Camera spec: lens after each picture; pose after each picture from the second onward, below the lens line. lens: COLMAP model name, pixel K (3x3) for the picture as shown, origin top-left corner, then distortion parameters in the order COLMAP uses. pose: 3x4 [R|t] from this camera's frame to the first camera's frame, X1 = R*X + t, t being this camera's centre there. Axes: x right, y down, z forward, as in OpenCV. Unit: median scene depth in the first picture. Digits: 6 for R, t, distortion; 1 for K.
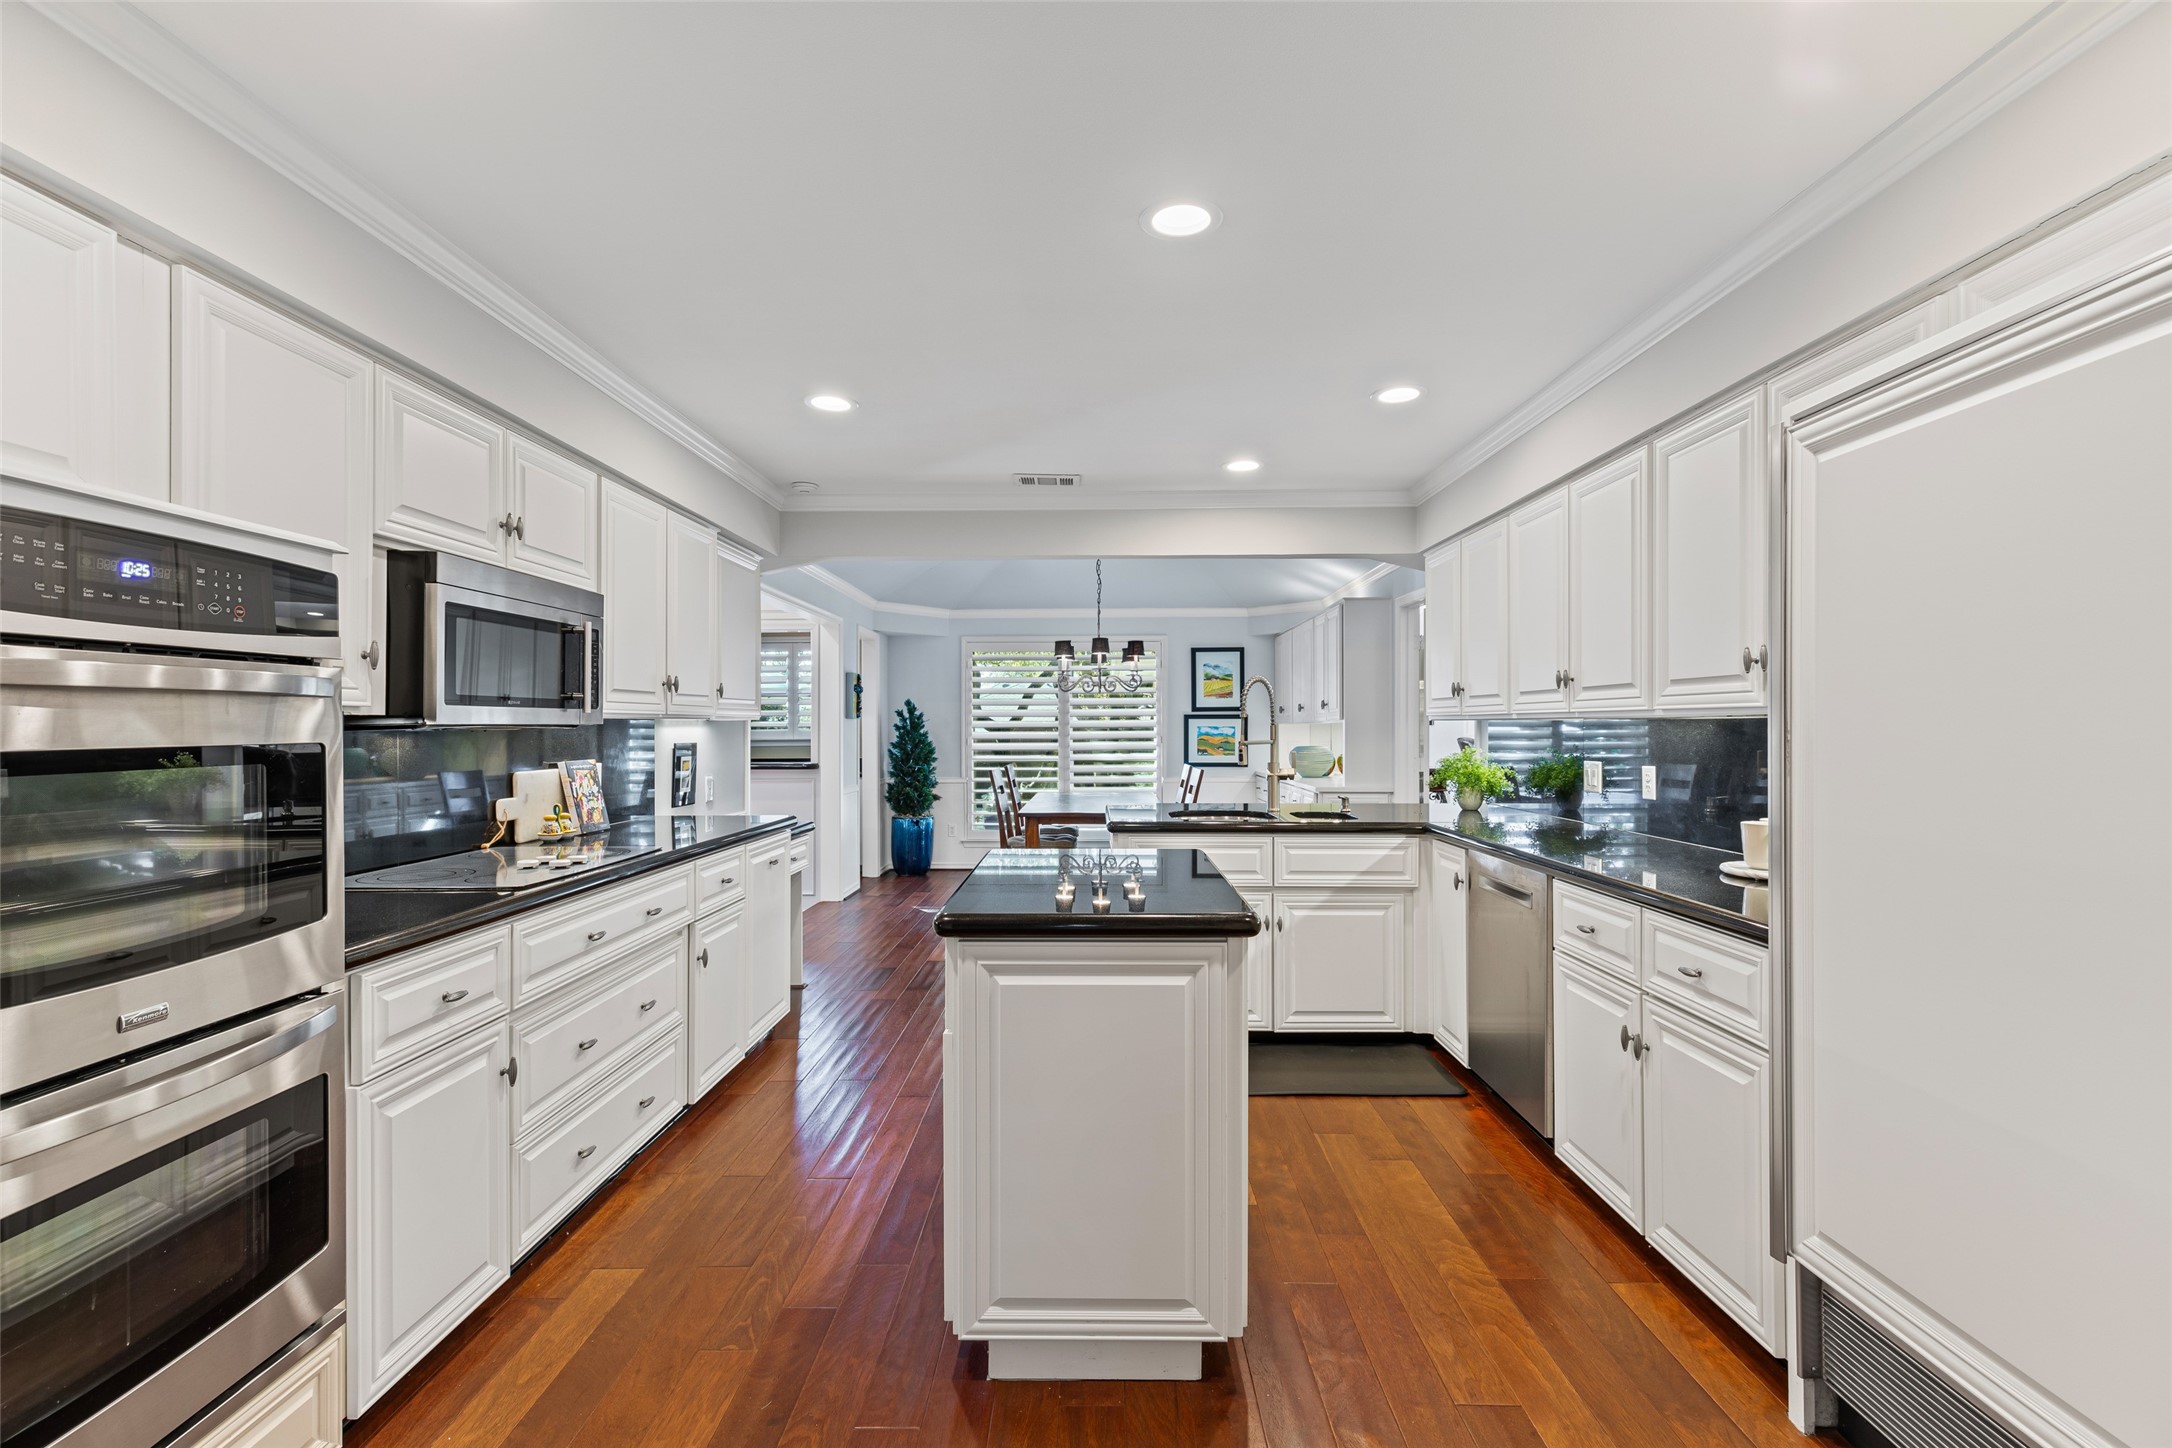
lens RADIAL K [[983.5, 0, 1087.3], [0, 983.5, 704.6], [0, 0, 1]] dist [0.005461, -0.000376]
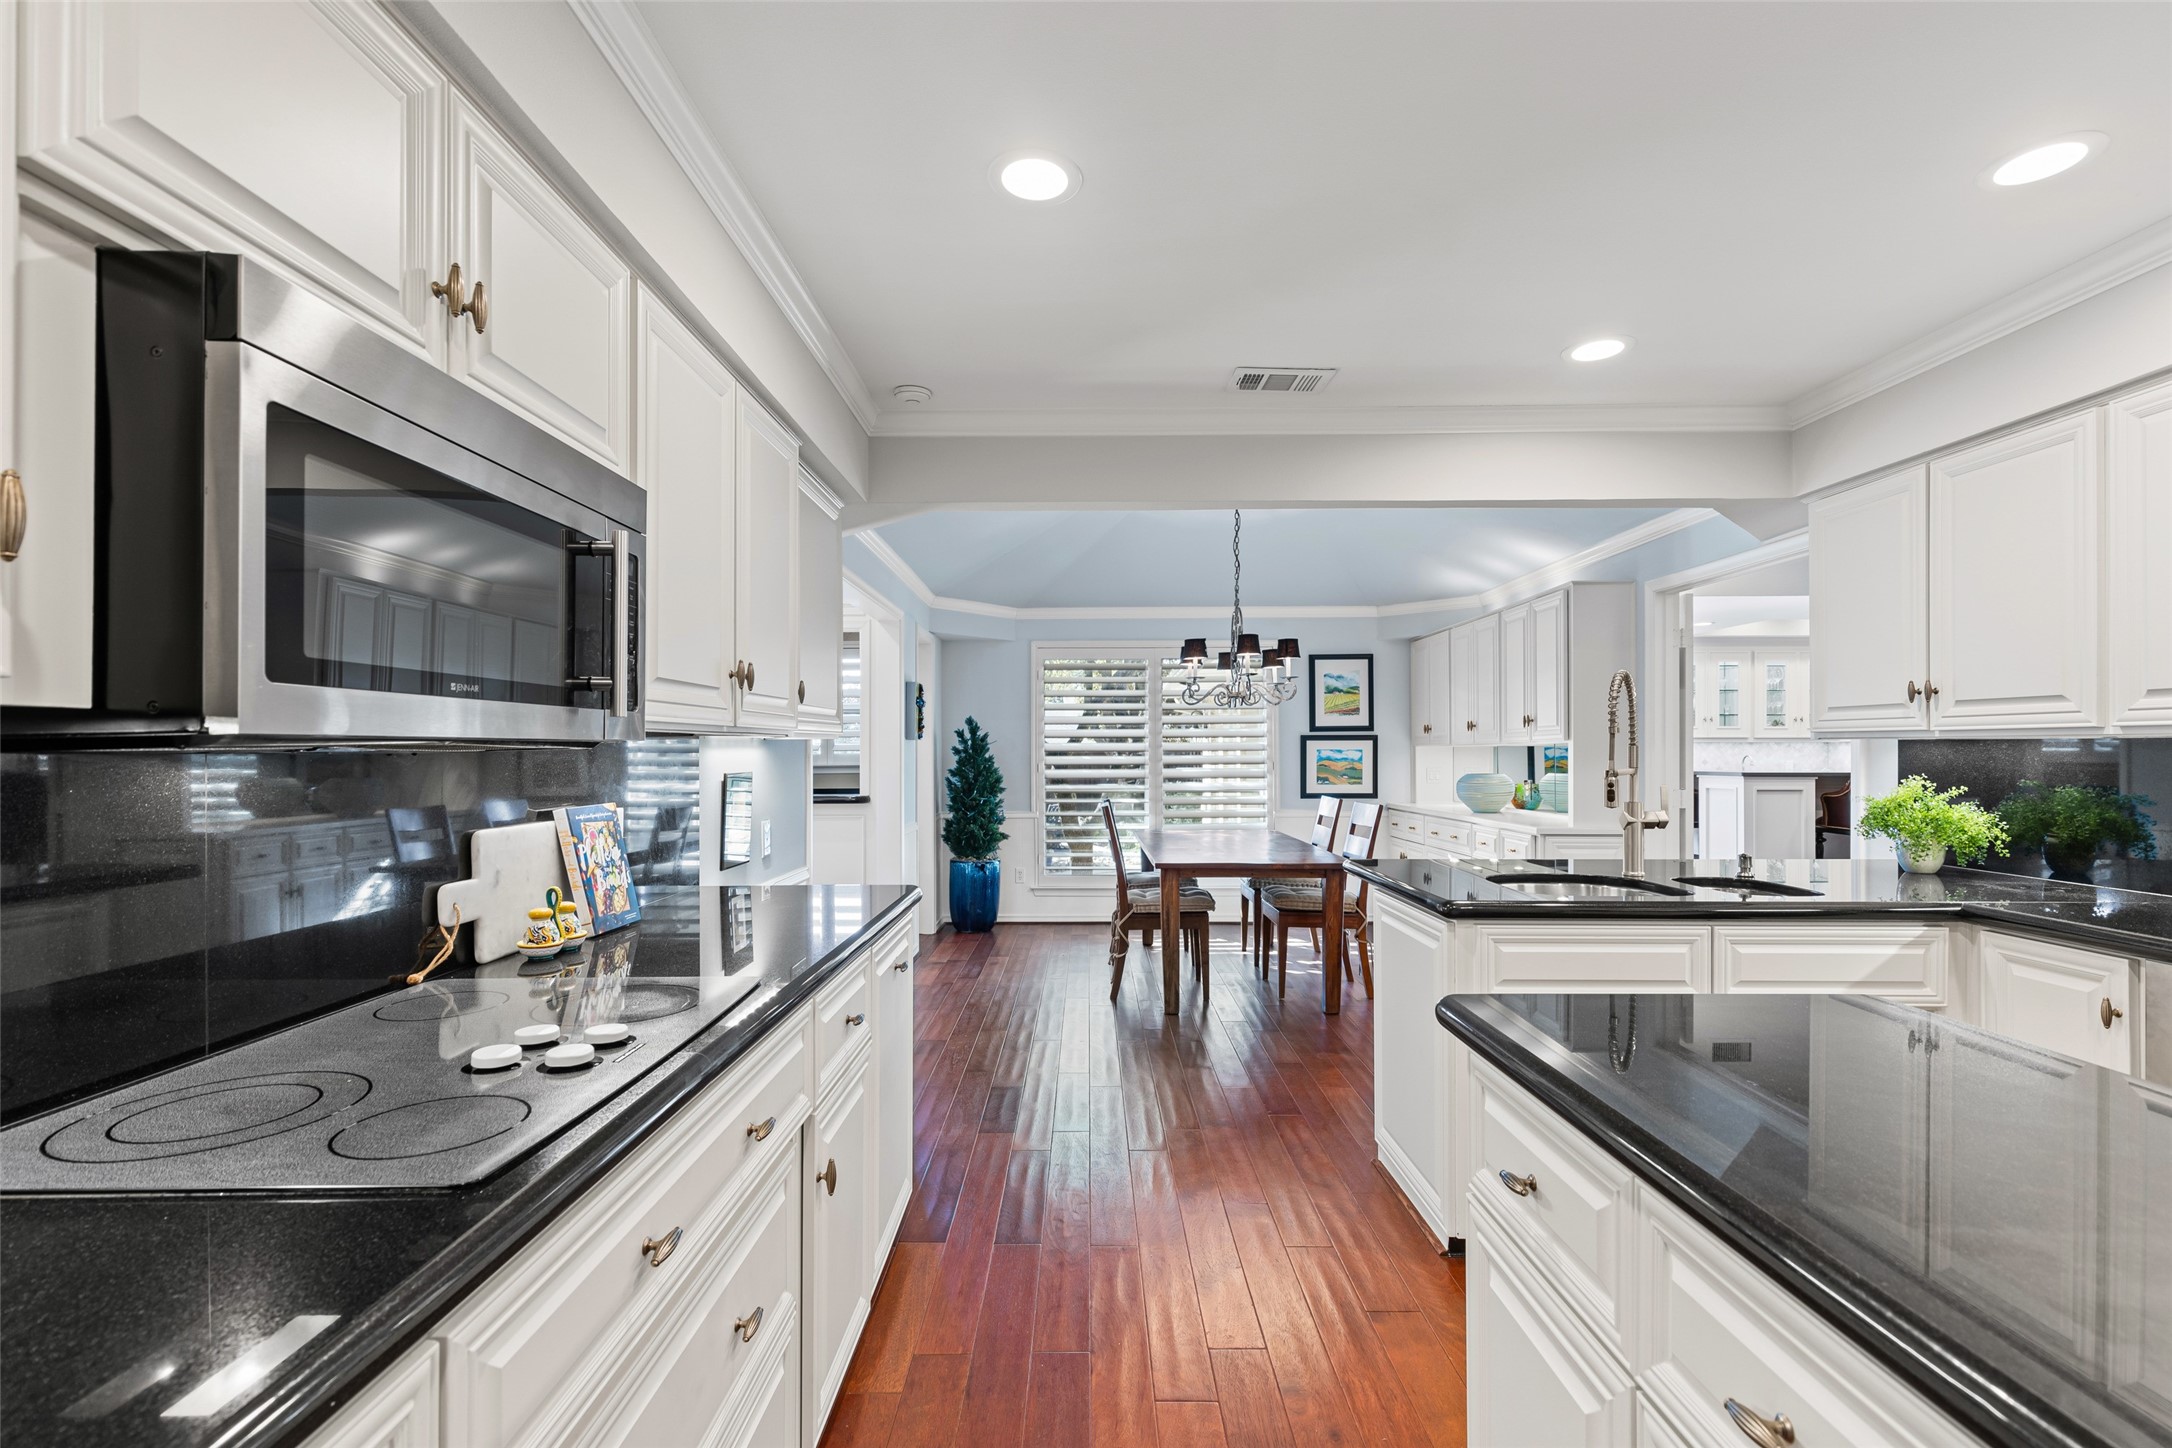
lens RADIAL K [[983.5, 0, 1076.3], [0, 983.5, 728.0], [0, 0, 1]] dist [0.005461, -0.000376]
pose [[0.999969, -0.000386, 0.007908, -0.175752], [0.000394, 0.999999, -0.001001, 0.008788], [-0.007907, 0.001004, 0.999968, 0.313892]]
